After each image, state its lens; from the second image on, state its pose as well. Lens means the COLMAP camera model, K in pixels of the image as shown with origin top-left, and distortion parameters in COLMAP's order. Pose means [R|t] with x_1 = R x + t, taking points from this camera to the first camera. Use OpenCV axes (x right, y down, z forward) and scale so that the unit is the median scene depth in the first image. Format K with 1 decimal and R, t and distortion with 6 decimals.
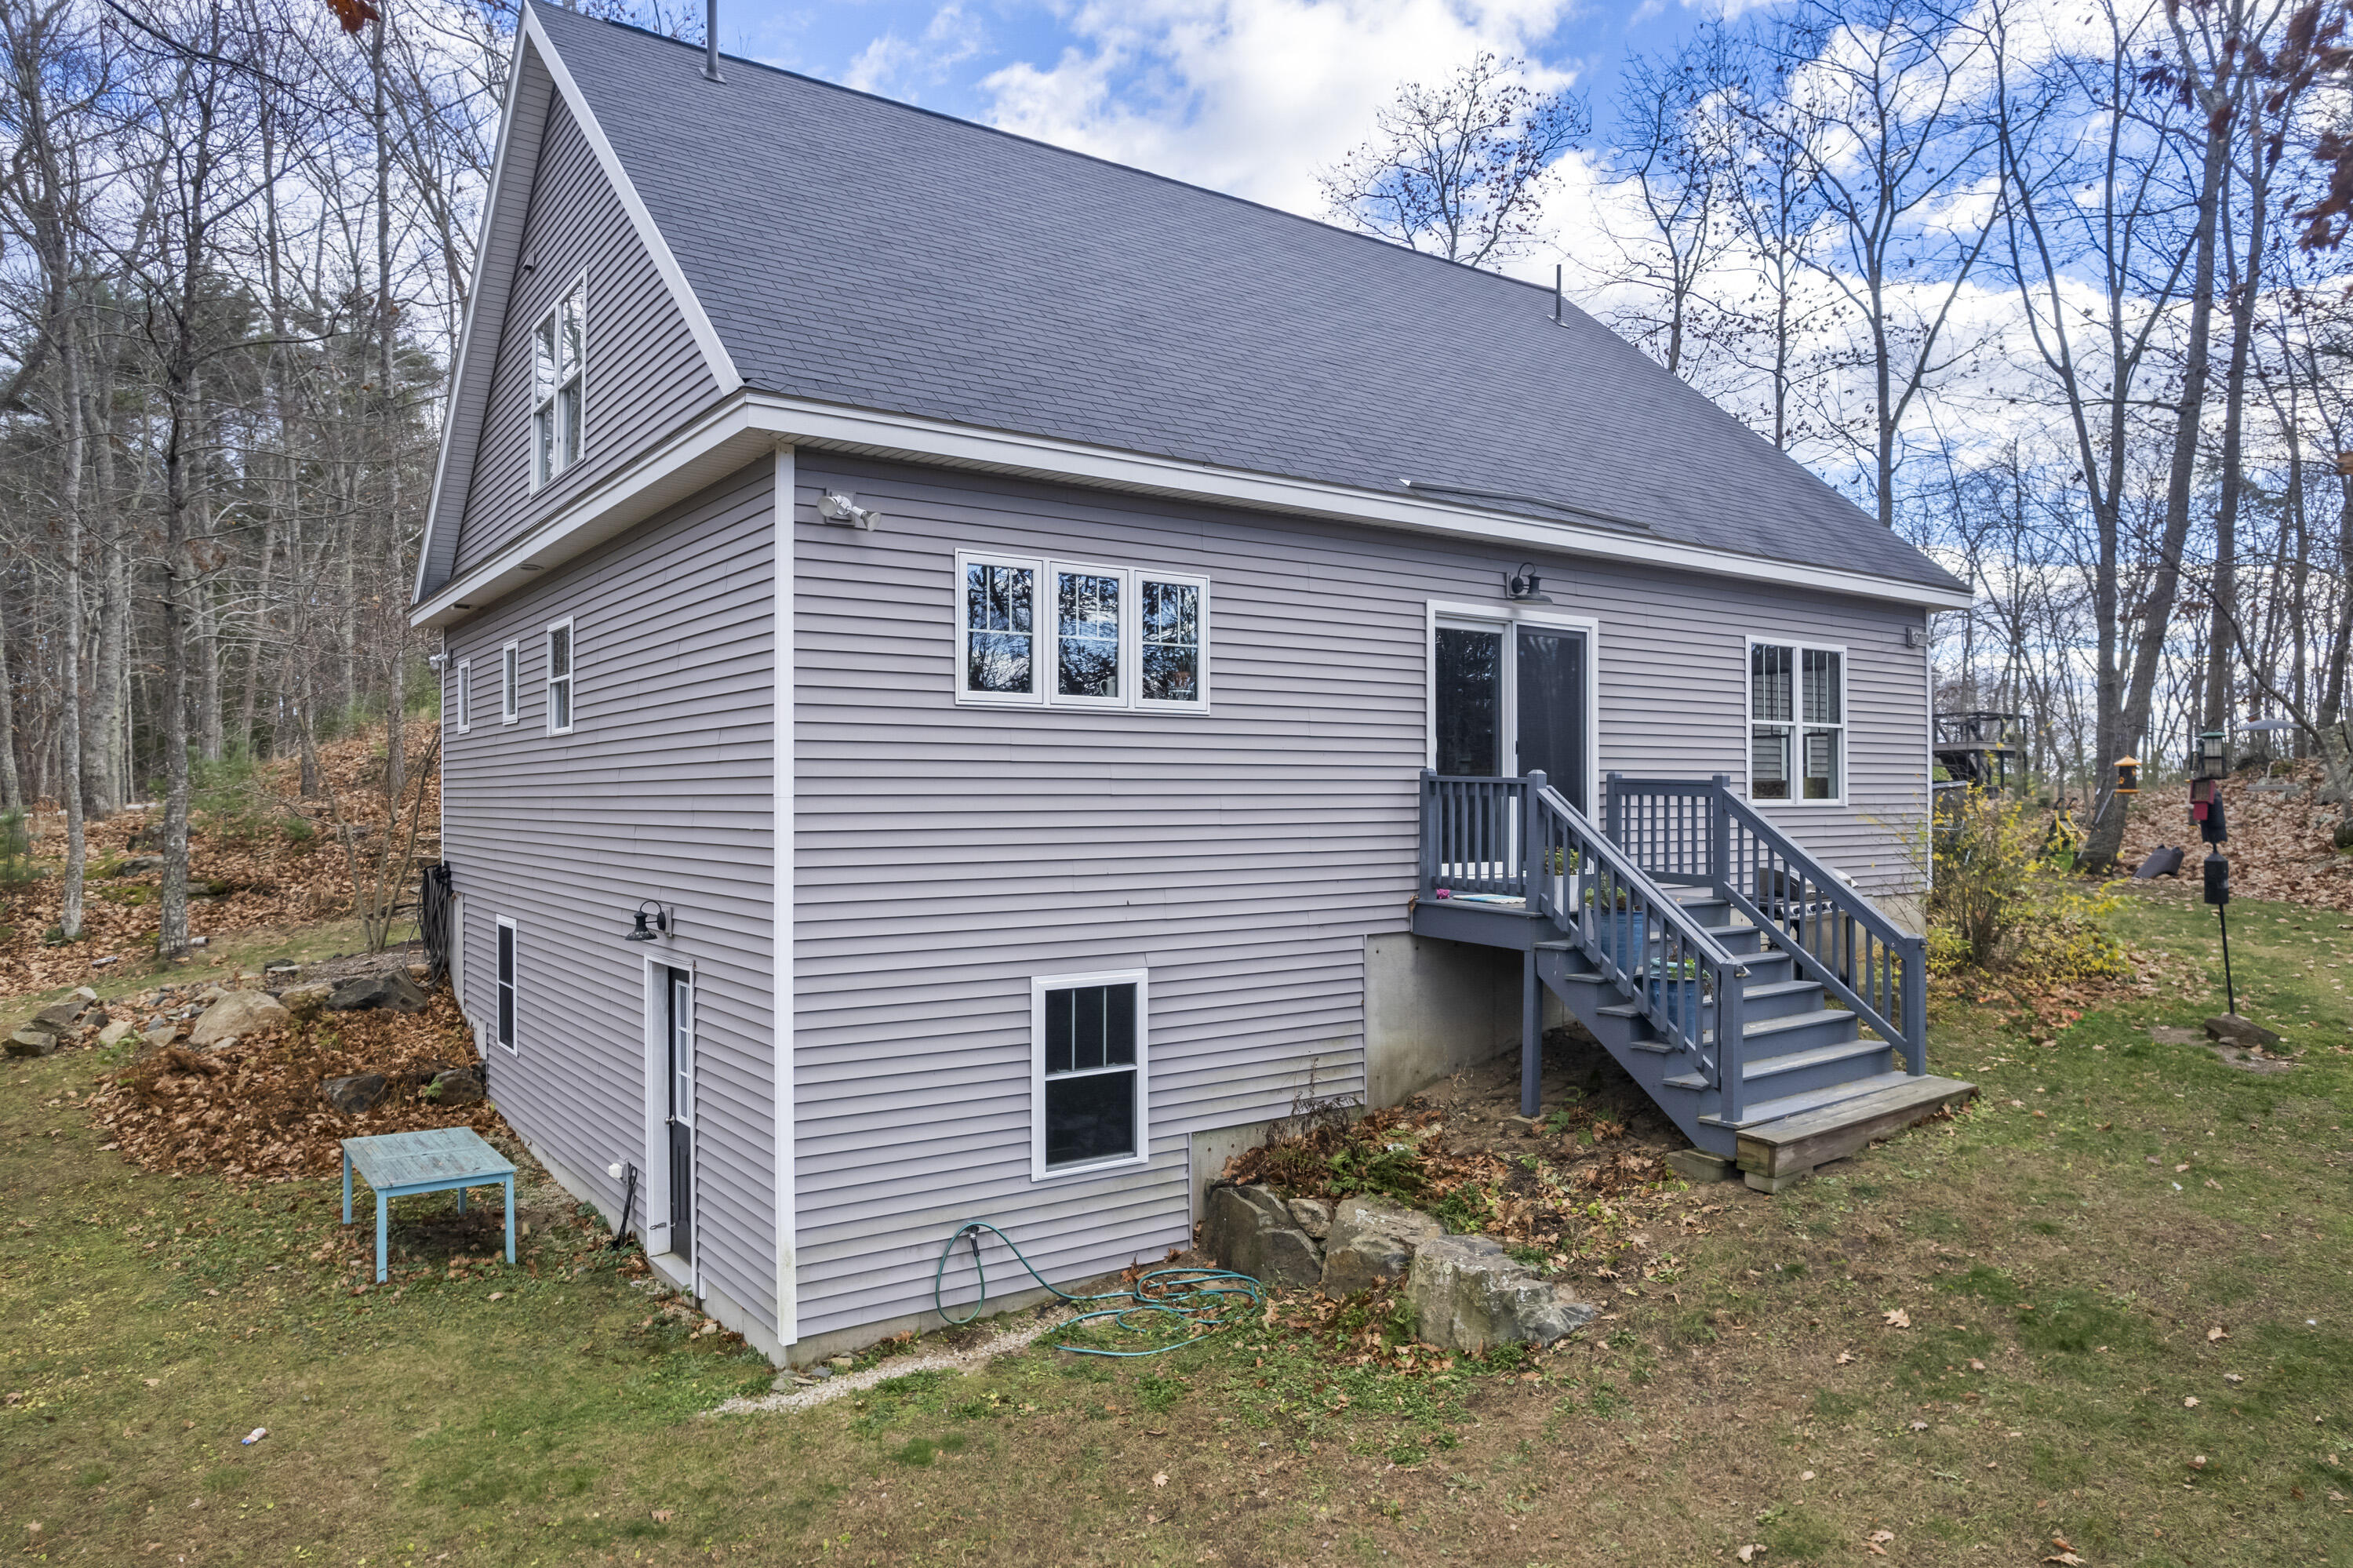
lens RADIAL K [[1492.4, 0, 1192.5], [0, 1492.4, 791.4], [0, 0, 1]] dist [-0.073384, 0.068529]
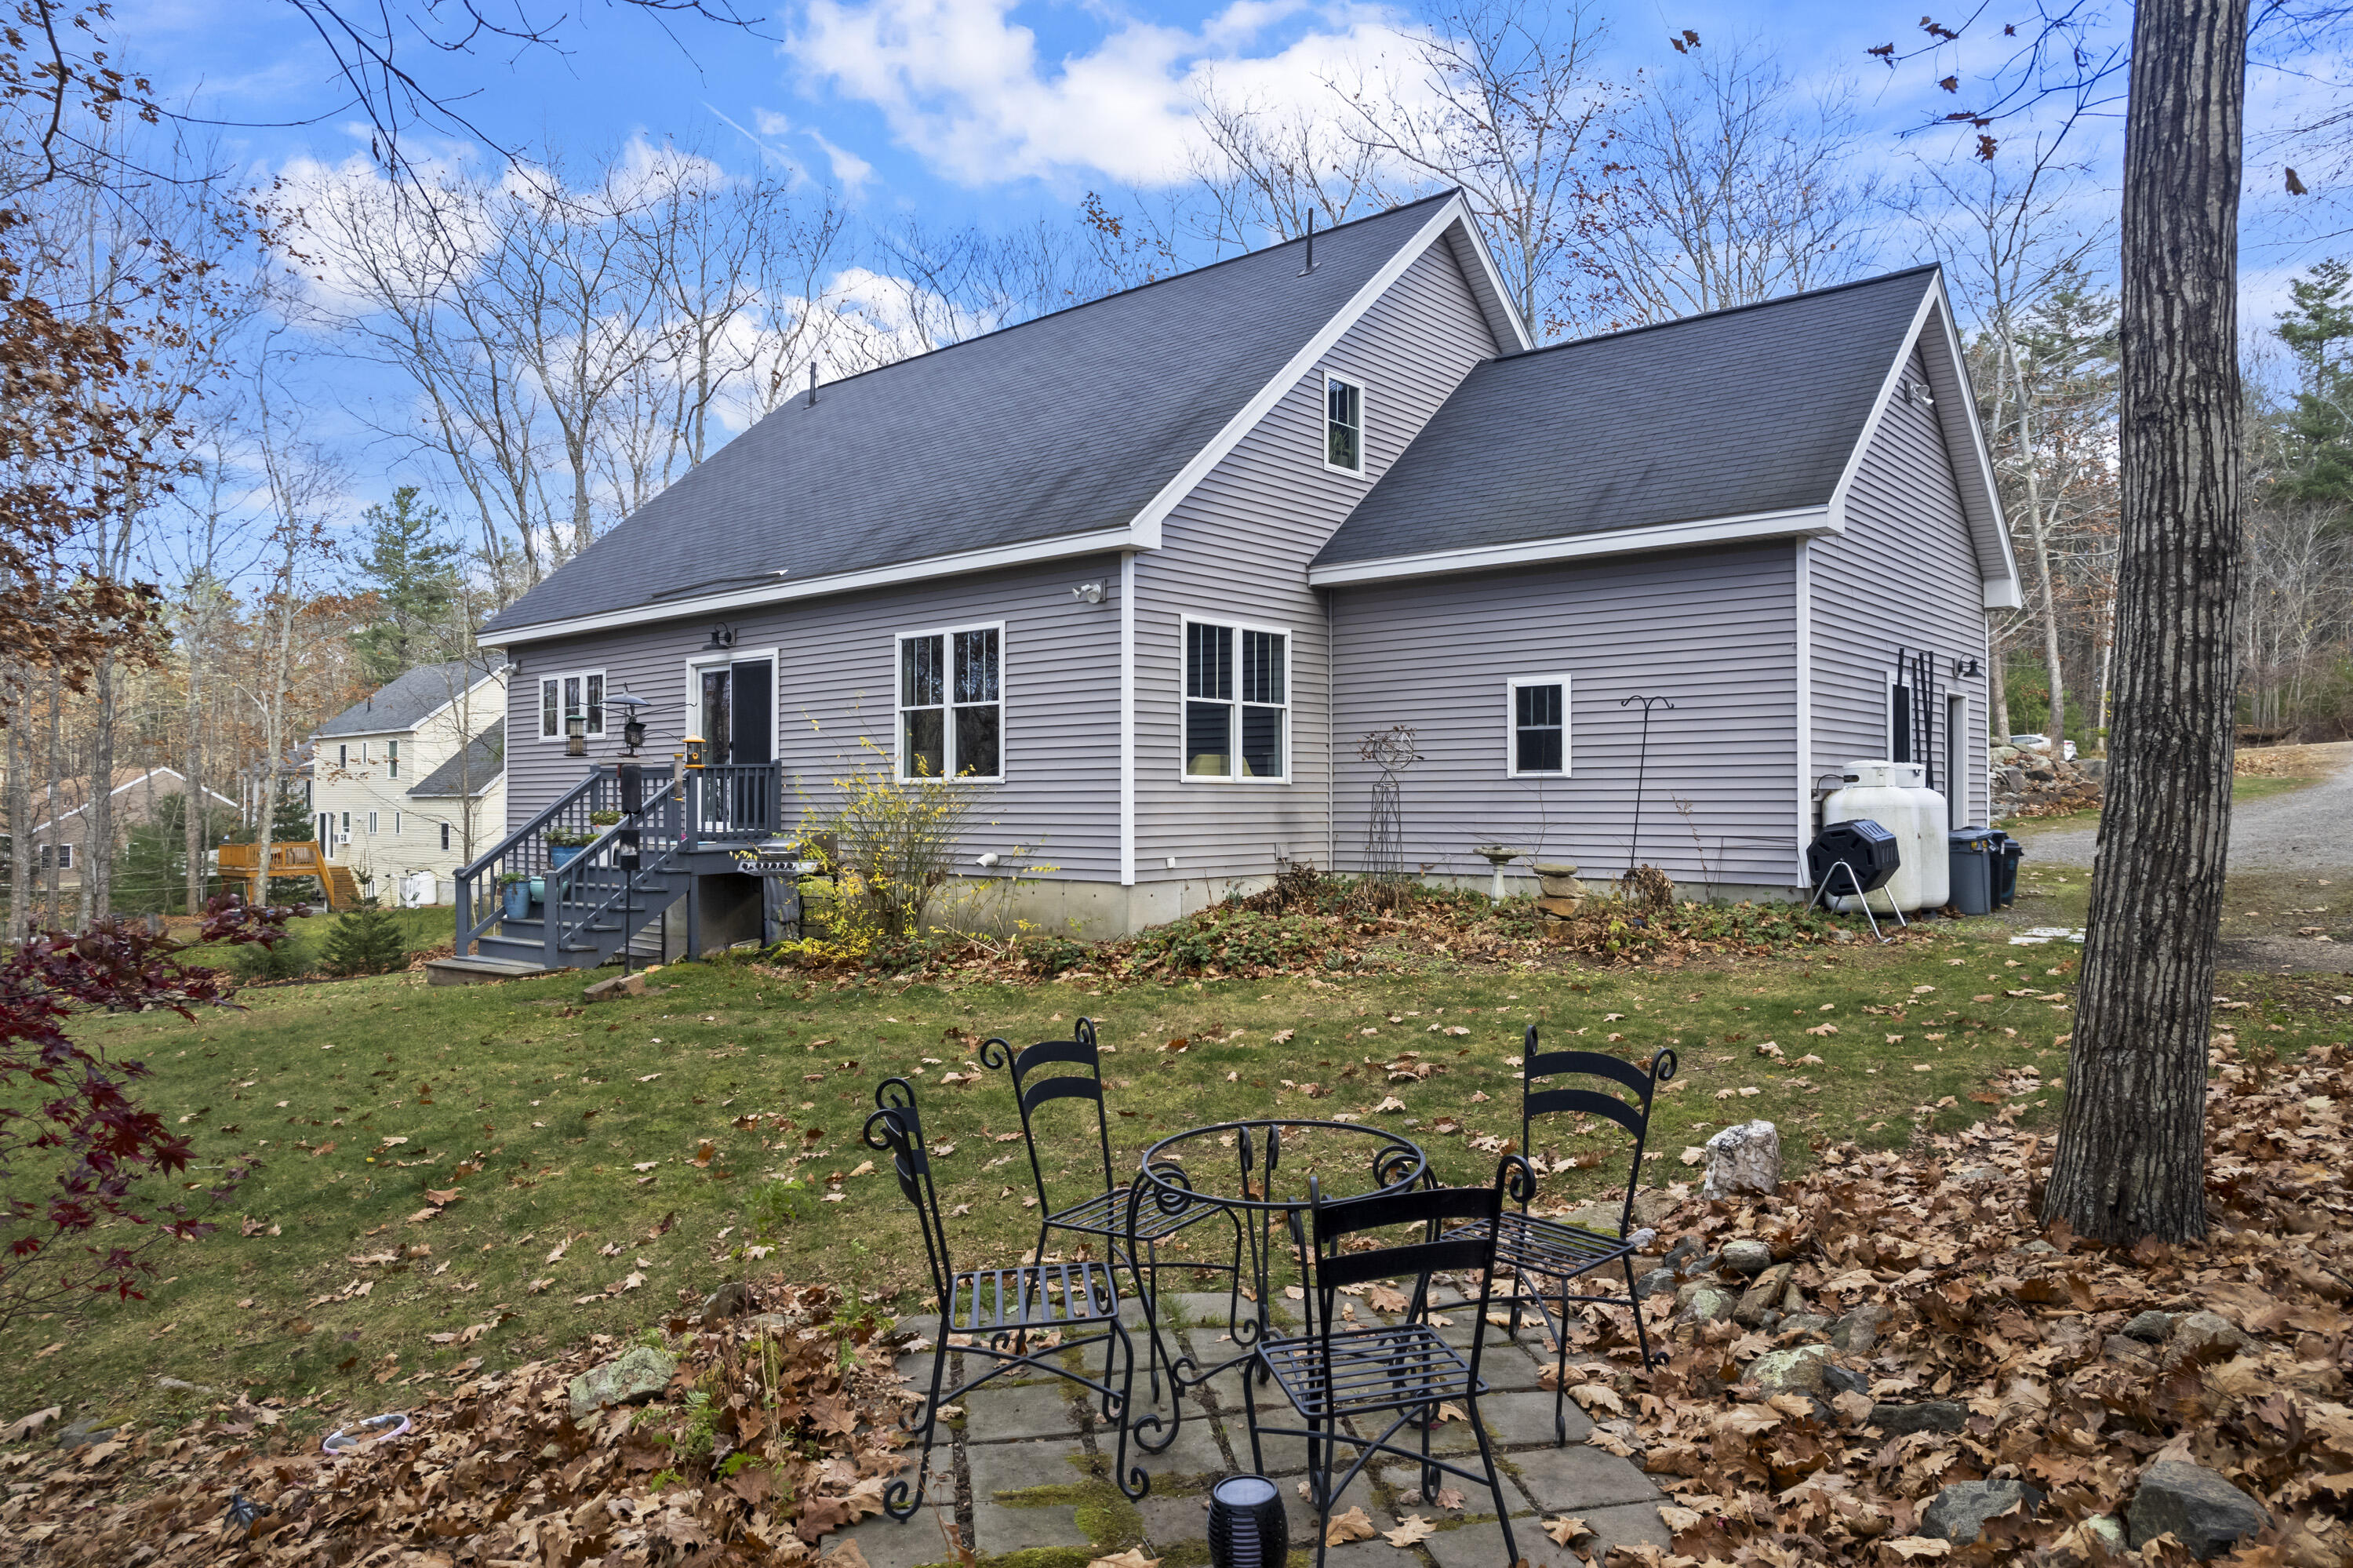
lens RADIAL K [[1492.4, 0, 1192.5], [0, 1492.4, 791.4], [0, 0, 1]] dist [-0.073384, 0.068529]
pose [[0.222774, -0.002191, -0.974868, 1.522752], [0.000359, 0.999998, -0.002165, 0.016687], [0.974870, 0.000132, 0.222774, 0.964232]]
